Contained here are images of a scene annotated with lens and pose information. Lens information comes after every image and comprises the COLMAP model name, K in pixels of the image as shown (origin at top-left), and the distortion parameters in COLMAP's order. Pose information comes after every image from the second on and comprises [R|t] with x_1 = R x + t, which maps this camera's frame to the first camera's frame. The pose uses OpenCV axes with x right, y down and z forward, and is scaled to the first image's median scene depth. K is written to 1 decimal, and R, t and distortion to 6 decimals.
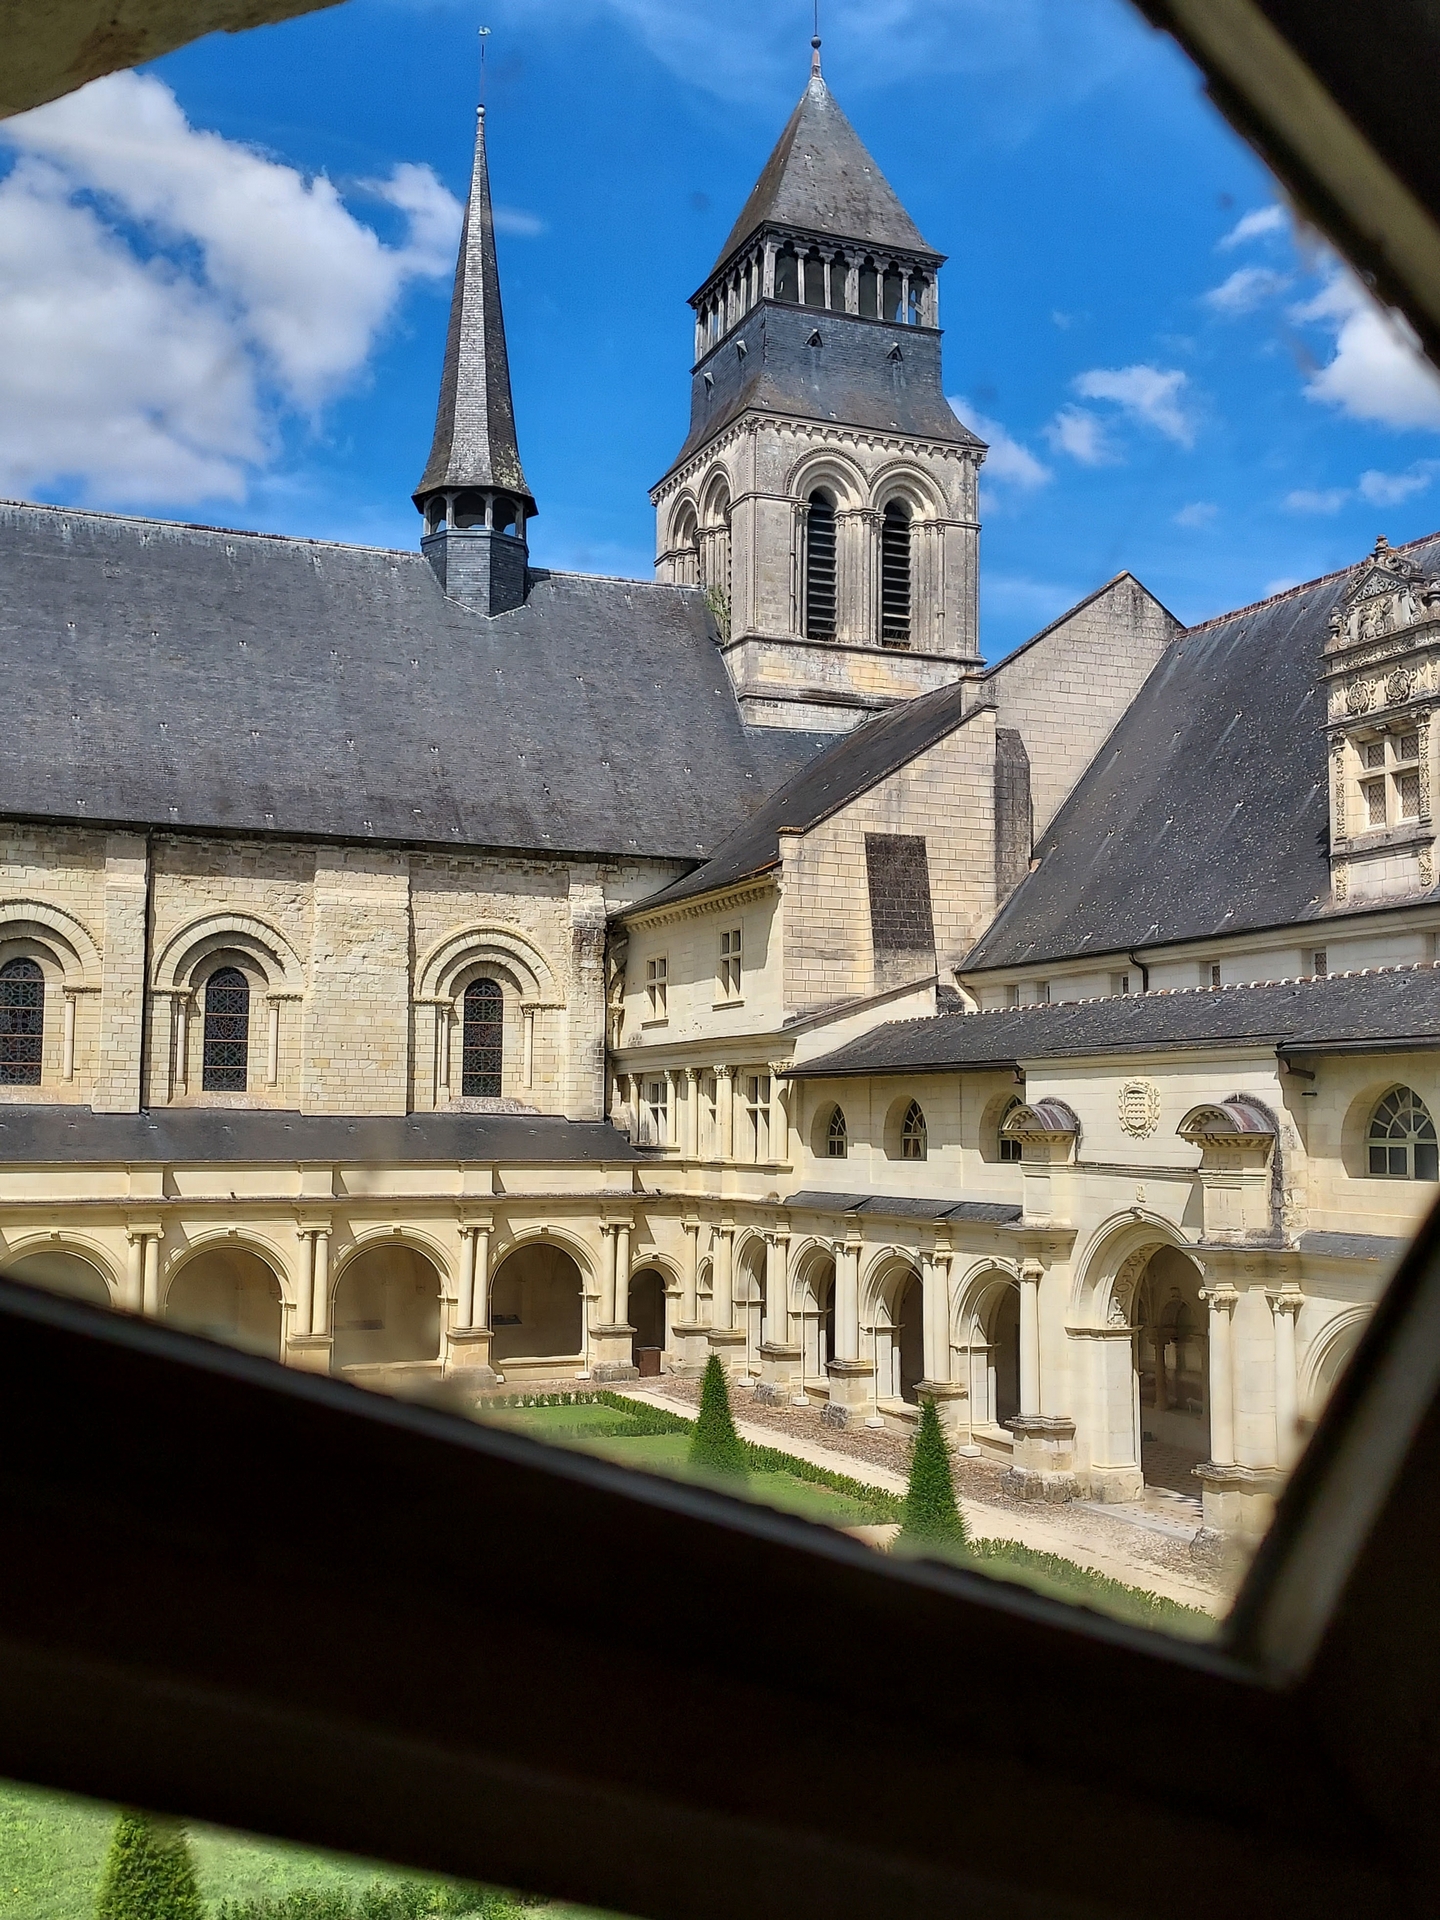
lens RADIAL K [[1931.6, 0, 719.5], [0, 1931.6, 956.6], [0, 0, 1]] dist [0.117017, 0.000000]
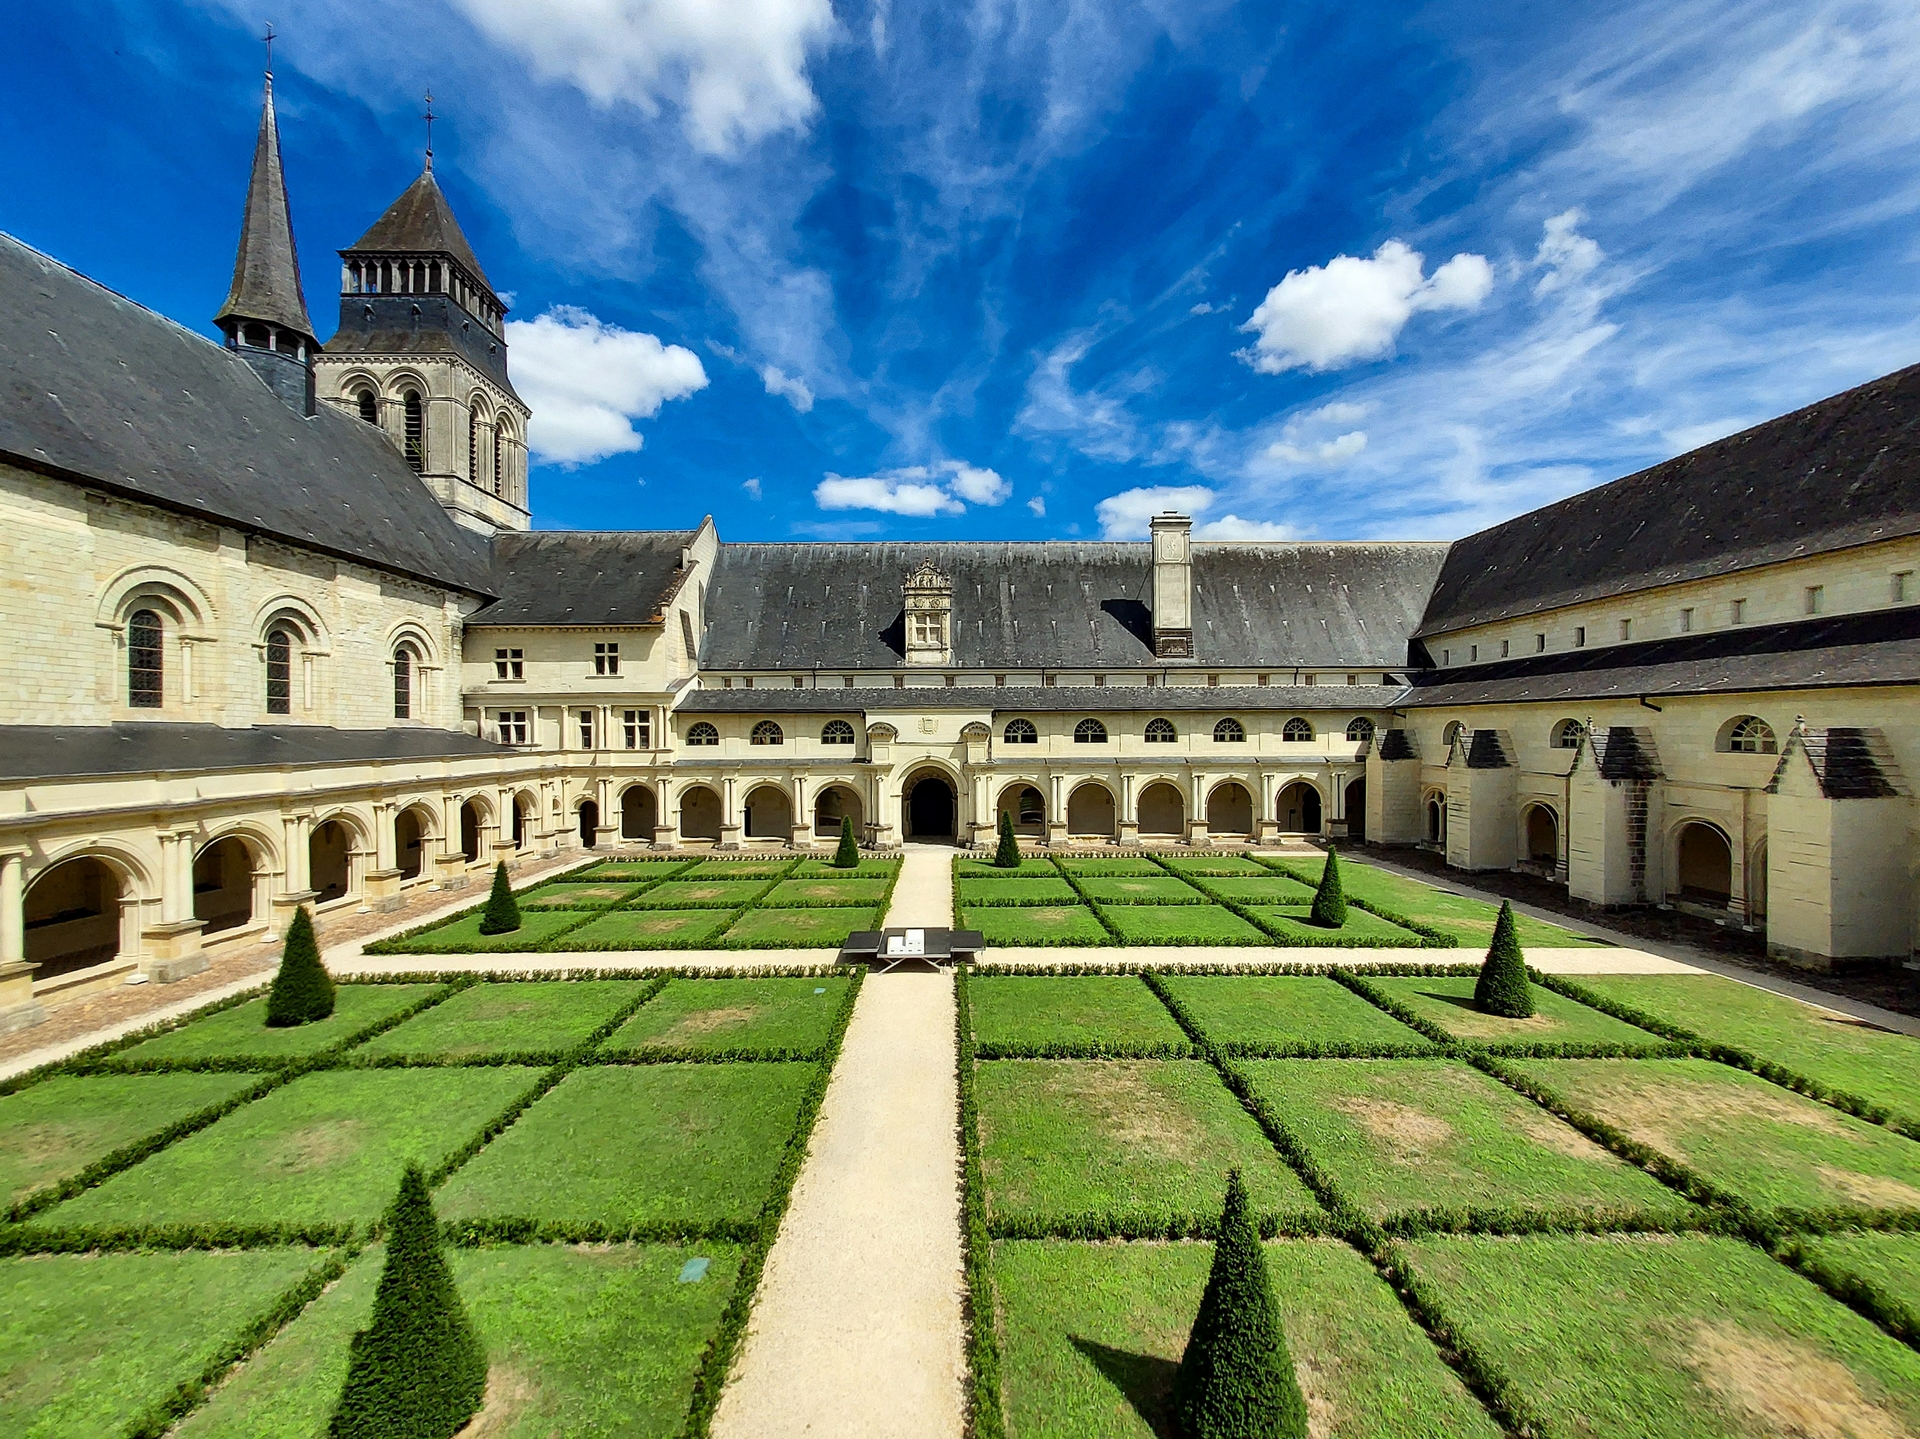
lens RADIAL K [[769.1, 0, 957.3], [0, 769.1, 730.5], [0, 0, 1]] dist [0.000931, 0.000069]
pose [[0.372888, -0.011234, 0.927808, -0.605683], [-0.075404, 0.996253, 0.042368, 0.017237], [-0.924807, -0.085759, 0.370644, 0.294510]]
